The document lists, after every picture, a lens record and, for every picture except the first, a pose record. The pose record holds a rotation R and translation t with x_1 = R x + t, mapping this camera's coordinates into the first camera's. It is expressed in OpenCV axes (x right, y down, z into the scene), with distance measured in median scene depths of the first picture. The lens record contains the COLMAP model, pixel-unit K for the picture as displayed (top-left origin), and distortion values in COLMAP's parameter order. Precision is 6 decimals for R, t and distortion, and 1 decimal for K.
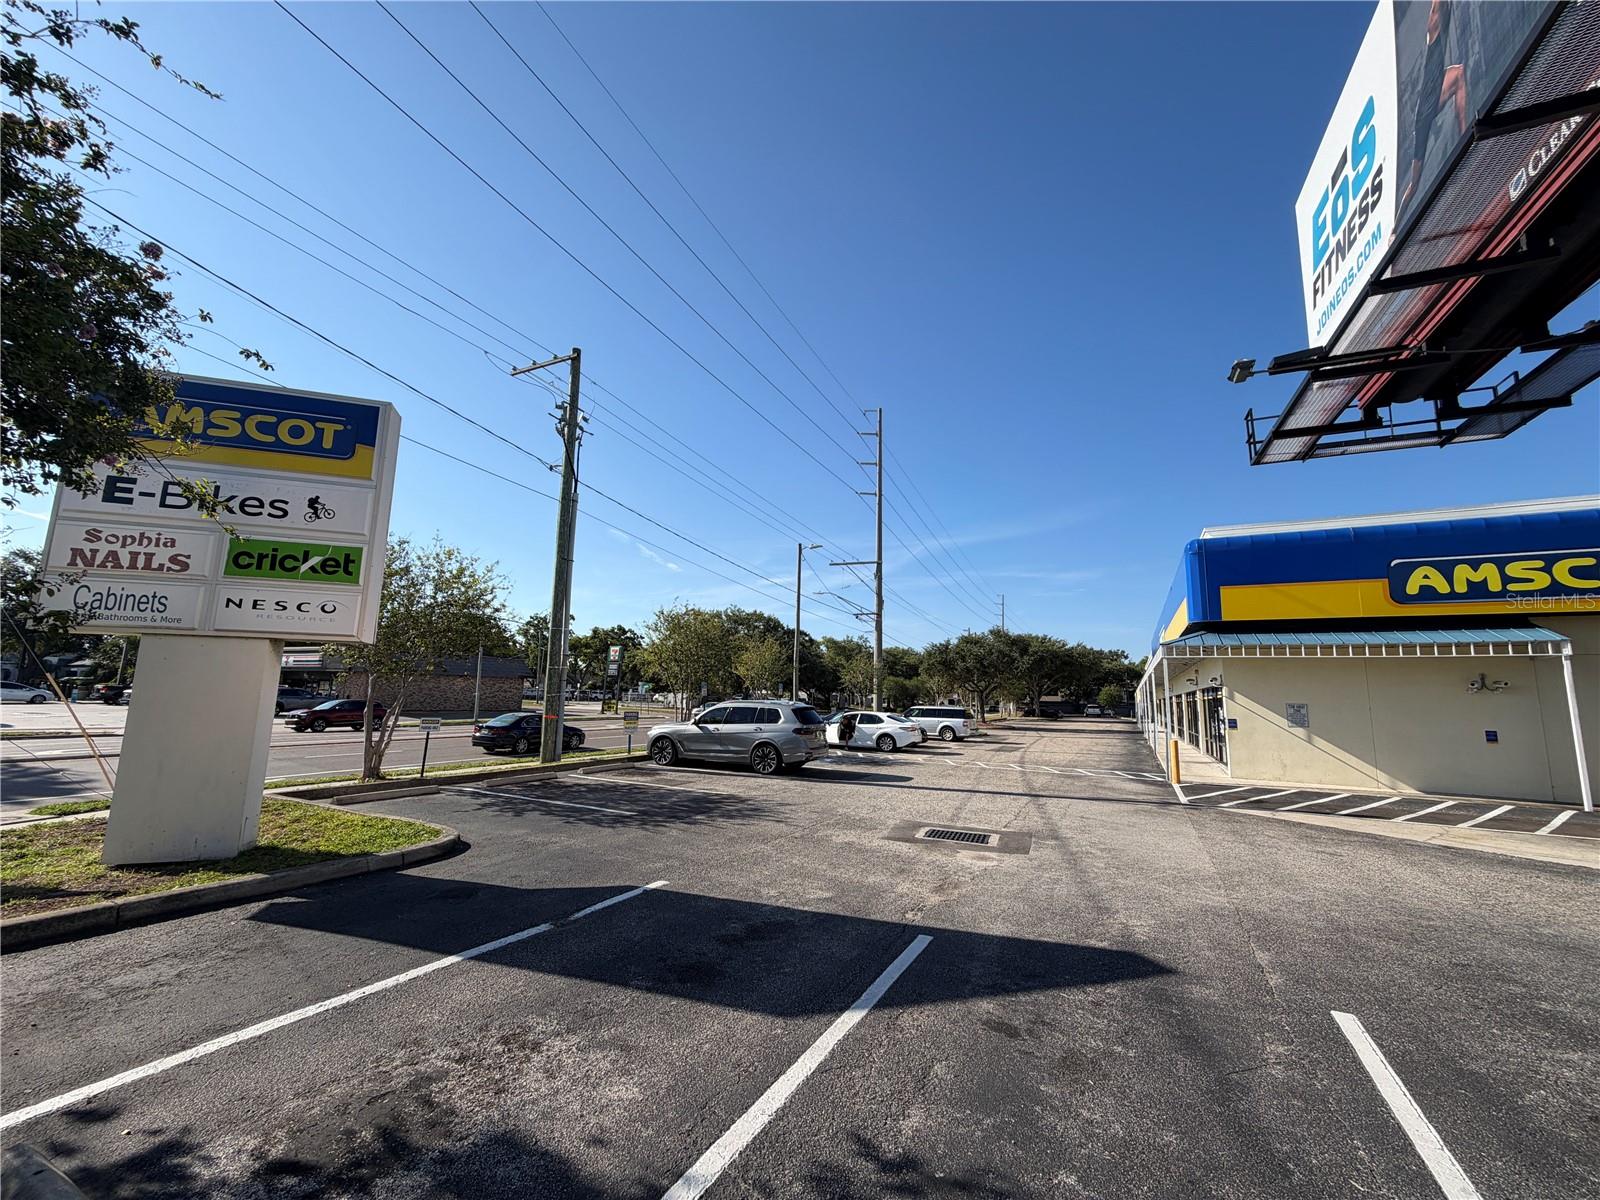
lens RADIAL K [[633.1, 0, 797.1], [0, 633.1, 601.3], [0, 0, 1]] dist [0.000692, 0.000579]
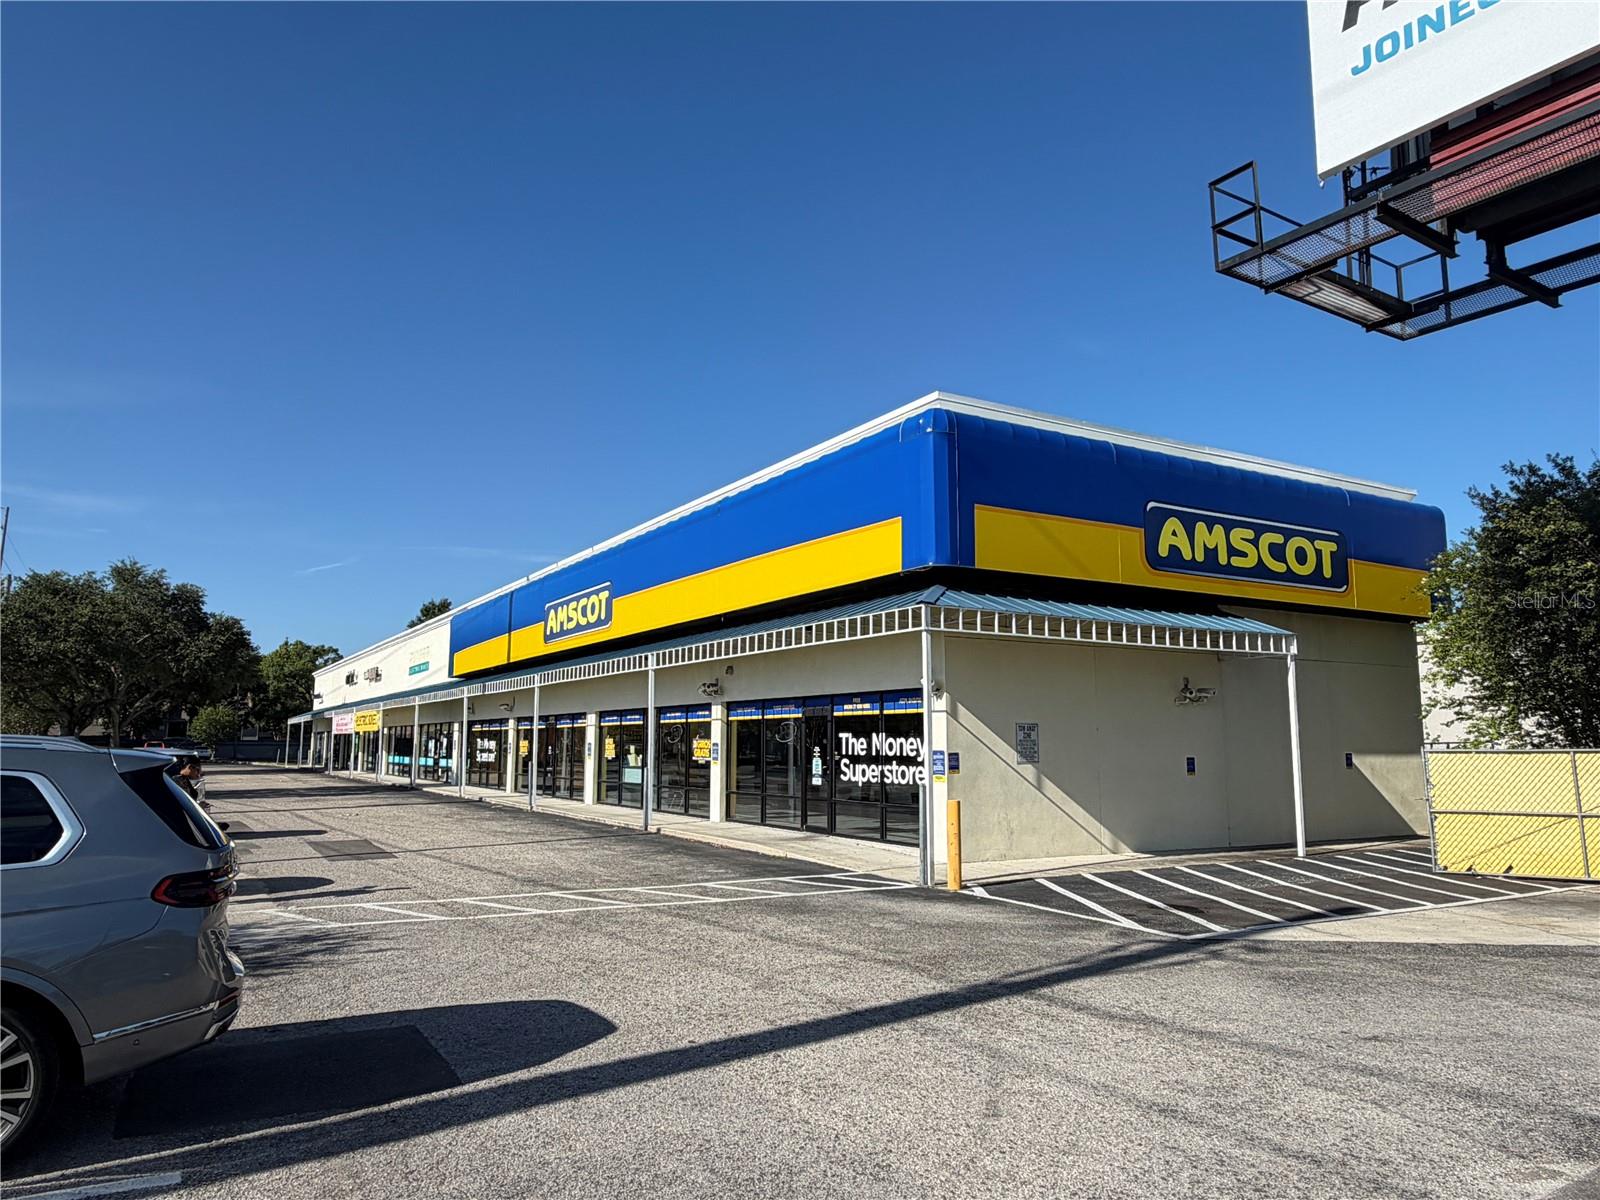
lens RADIAL K [[1089.1, 0, 800.0], [0, 1089.1, 600.0], [0, 0, 1]] dist [-0.003612, -0.000026]
pose [[0.537240, 0.087754, 0.838852, -0.183558], [-0.116119, 0.992797, -0.029490, 0.110863], [-0.835398, -0.081564, 0.543560, 0.688566]]
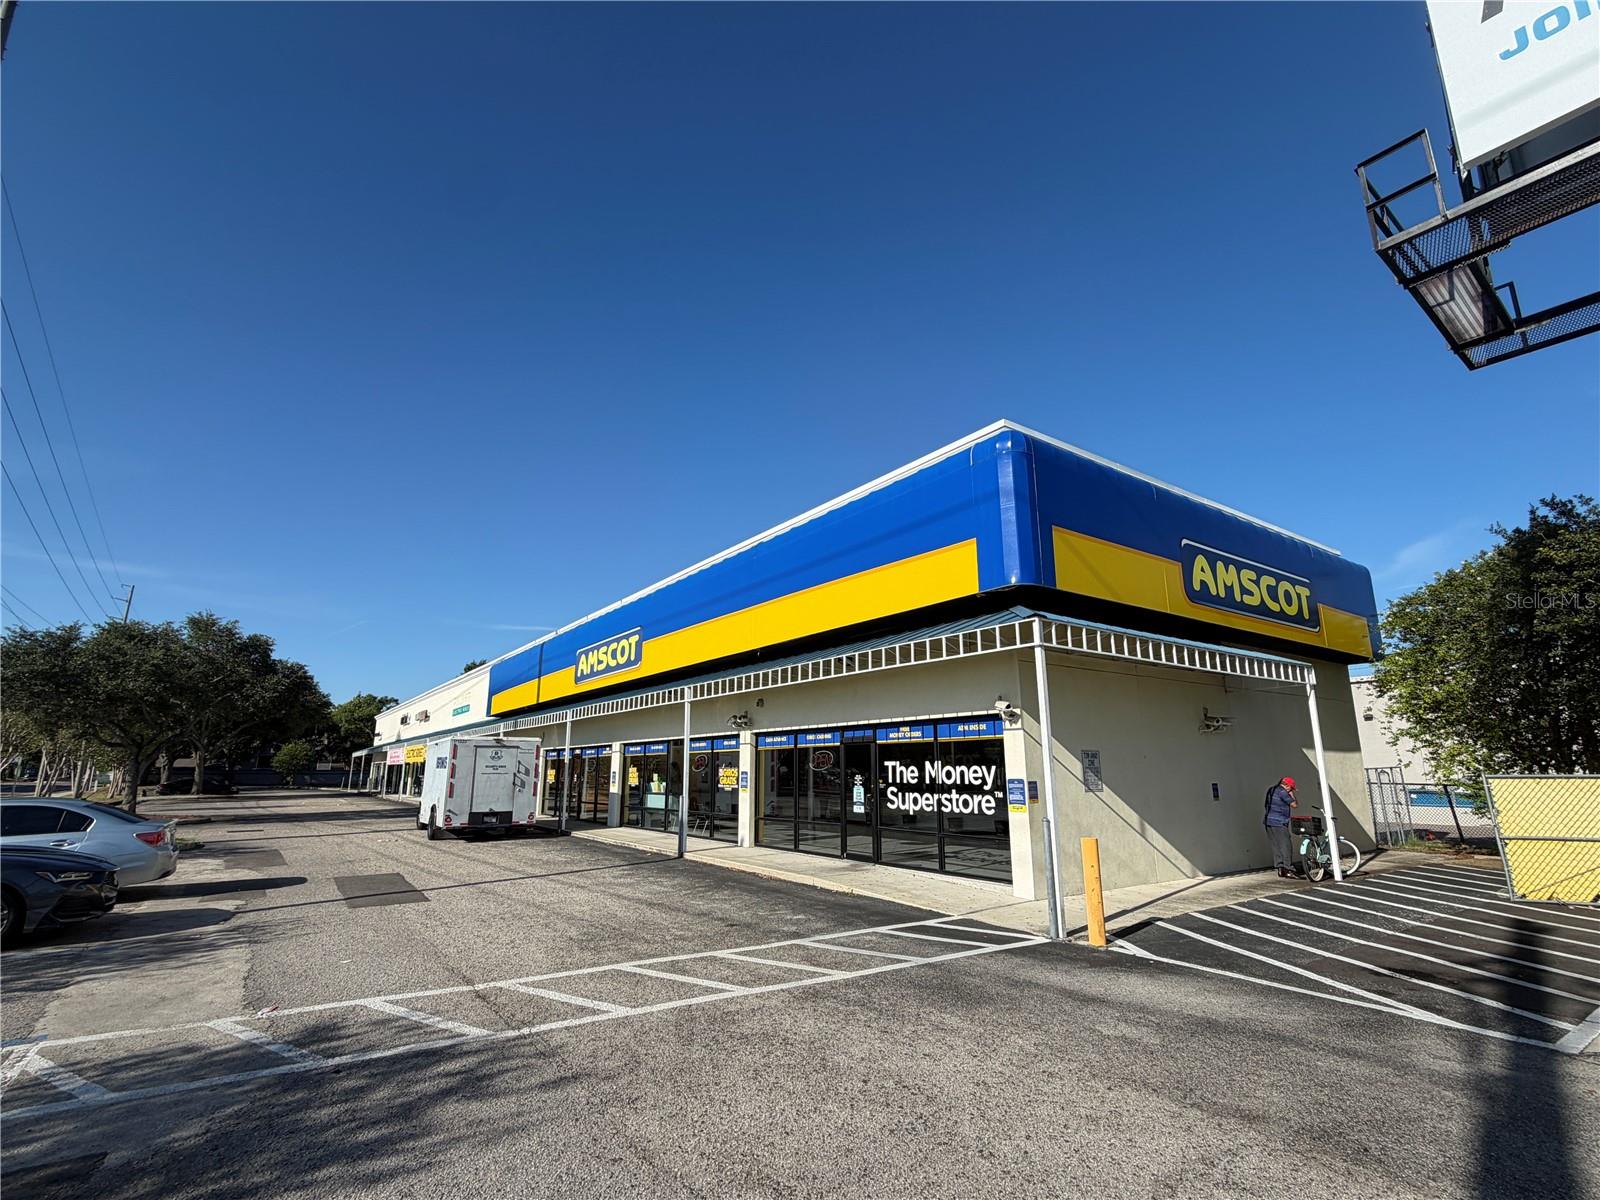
lens RADIAL K [[761.5, 0, 805.9], [0, 761.5, 602.1], [0, 0, 1]] dist [-0.002516, -0.000511]
pose [[0.463142, 0.166588, 0.870487, 0.040415], [-0.119650, 0.984937, -0.124831, 0.156823], [-0.878170, -0.046339, 0.476098, 0.969501]]
